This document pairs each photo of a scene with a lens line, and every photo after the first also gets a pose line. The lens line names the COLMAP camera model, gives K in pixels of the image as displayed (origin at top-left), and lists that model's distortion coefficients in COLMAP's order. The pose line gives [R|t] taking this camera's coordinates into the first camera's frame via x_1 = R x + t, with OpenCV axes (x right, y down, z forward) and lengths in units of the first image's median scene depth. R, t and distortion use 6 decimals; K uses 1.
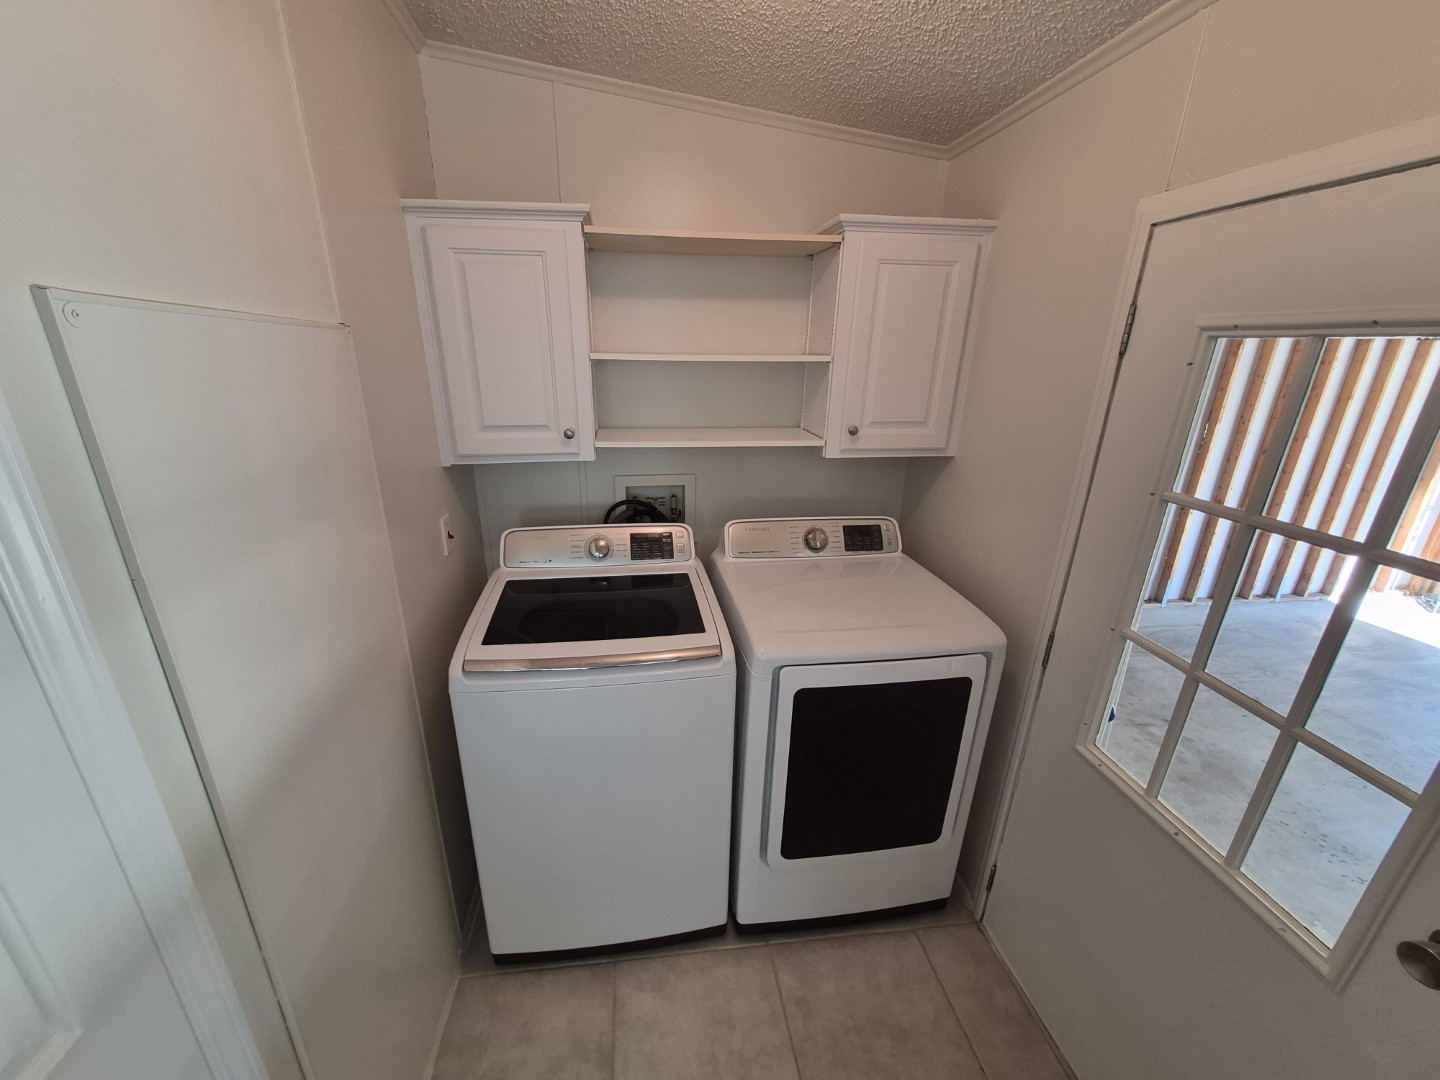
lens RADIAL K [[564.8, 0, 698.1], [0, 564.8, 550.9], [0, 0, 1]] dist [0.003680, 0.000269]
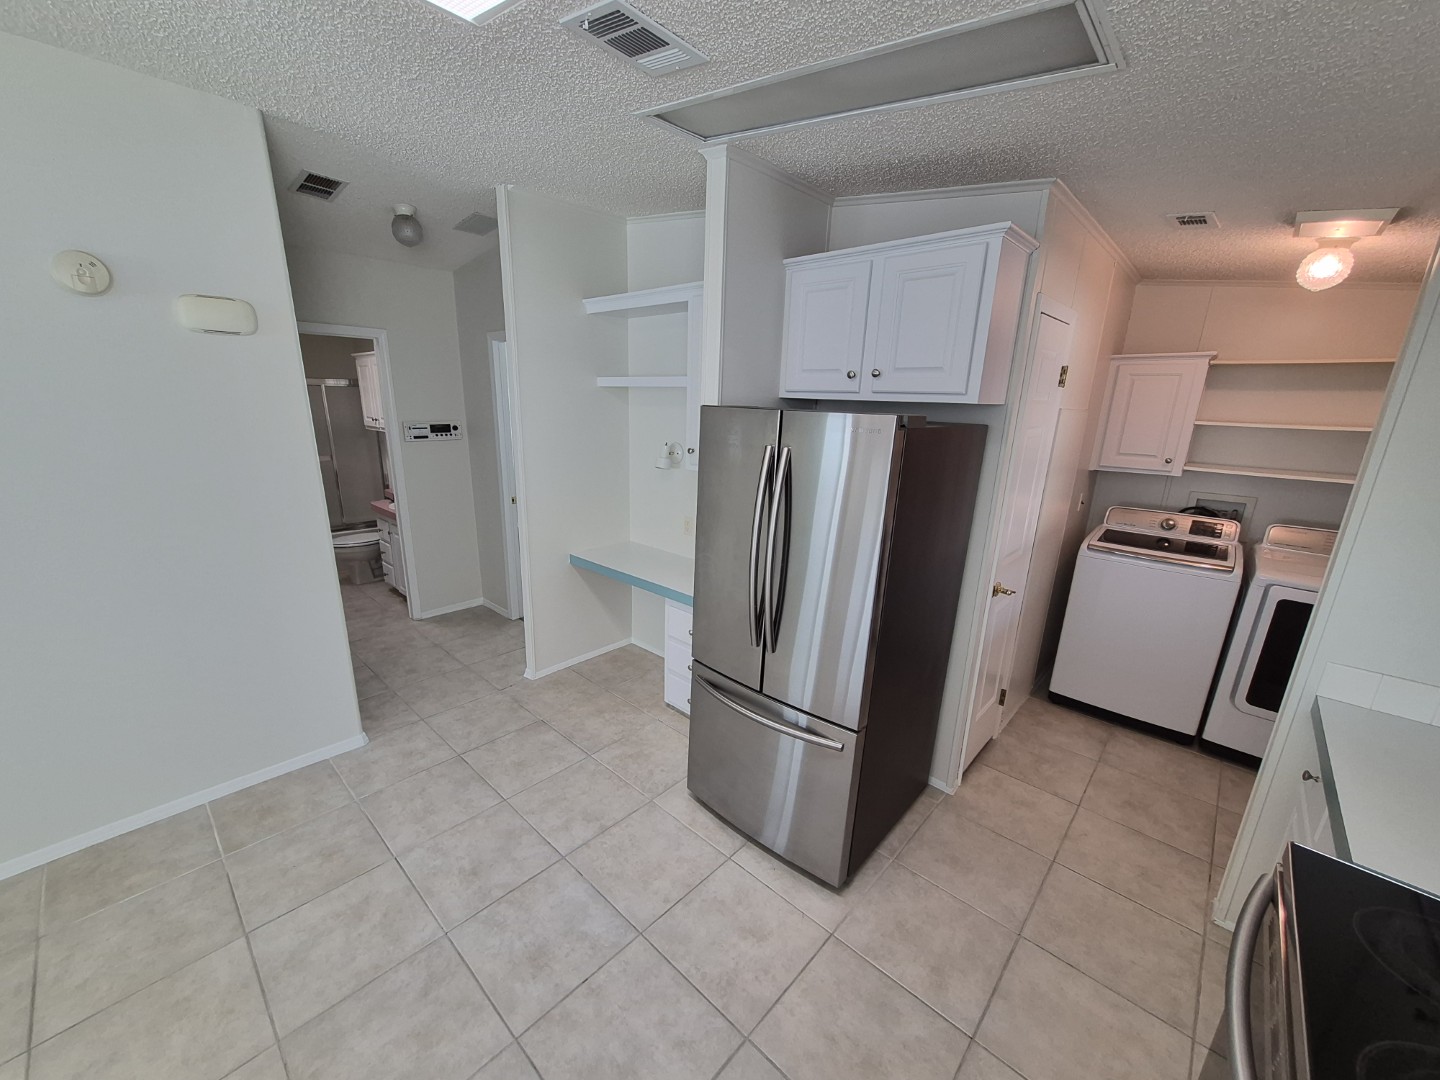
lens RADIAL K [[564.8, 0, 698.1], [0, 564.8, 550.9], [0, 0, 1]] dist [0.003680, 0.000269]
pose [[0.635471, 0.212334, -0.742355, 0.257619], [-0.273603, 0.960983, 0.040658, 0.454703], [0.722024, 0.177274, 0.668772, -1.424715]]
